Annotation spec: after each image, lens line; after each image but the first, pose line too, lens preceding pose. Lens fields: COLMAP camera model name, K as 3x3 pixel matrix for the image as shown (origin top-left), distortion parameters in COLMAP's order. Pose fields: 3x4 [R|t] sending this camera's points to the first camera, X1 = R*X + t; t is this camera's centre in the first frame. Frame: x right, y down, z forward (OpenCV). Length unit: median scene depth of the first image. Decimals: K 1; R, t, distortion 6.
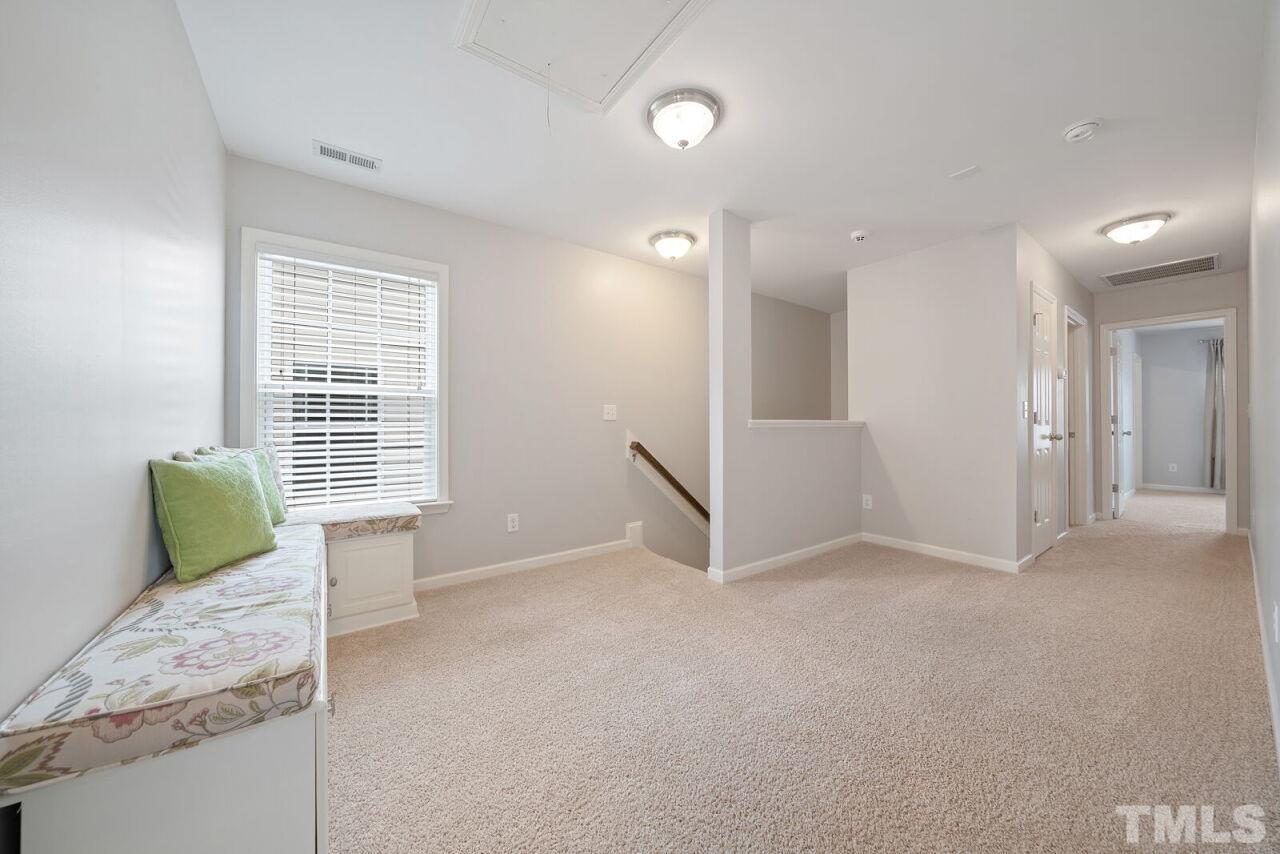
lens RADIAL K [[441.5, 0, 640.3], [0, 441.5, 434.0], [0, 0, 1]] dist [-0.005368, 0.000222]
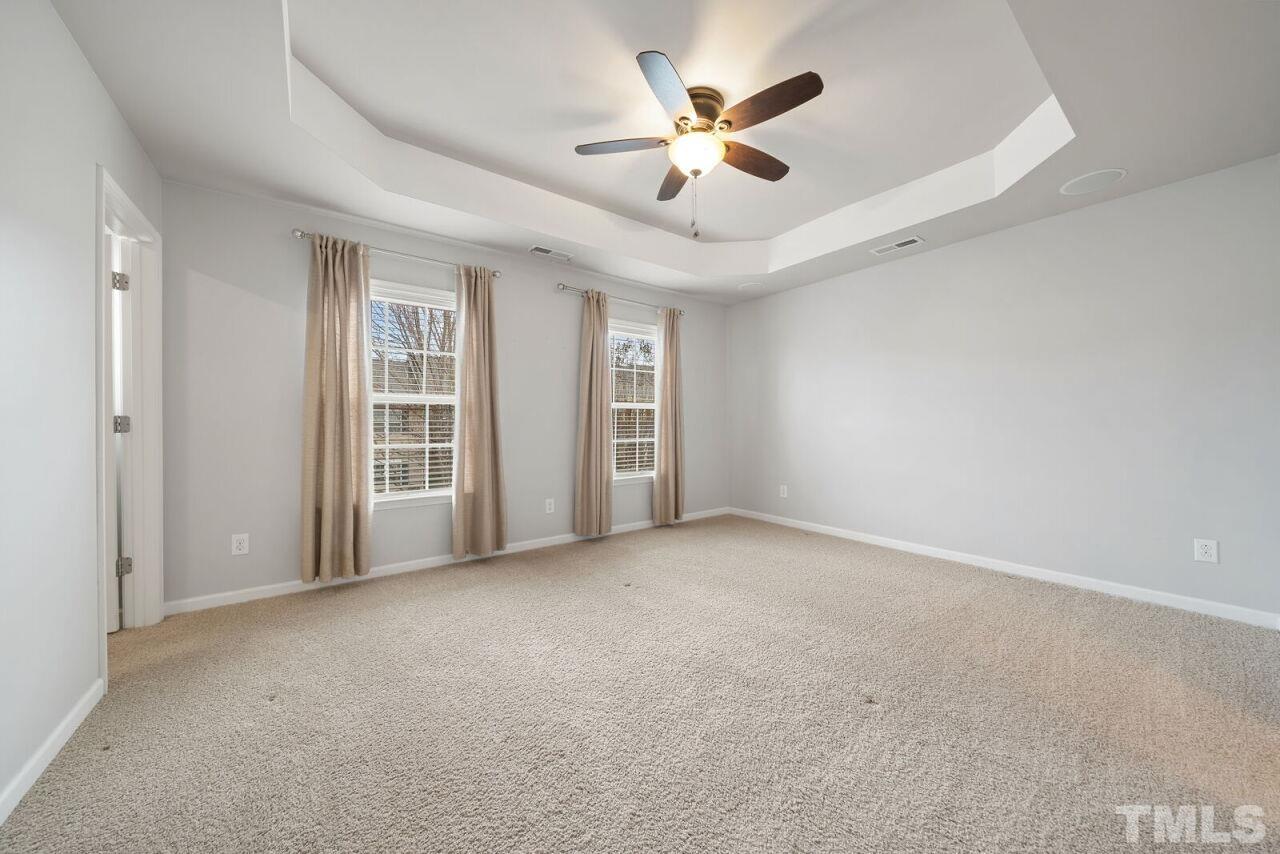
lens RADIAL K [[441.5, 0, 640.6], [0, 441.5, 426.9], [0, 0, 1]] dist [-0.005368, 0.000222]
pose [[0.006391, 0.004605, 0.999969, 0.873547], [0.000305, 0.999989, -0.004607, -0.025928], [-0.999980, 0.000334, 0.006390, 0.677746]]
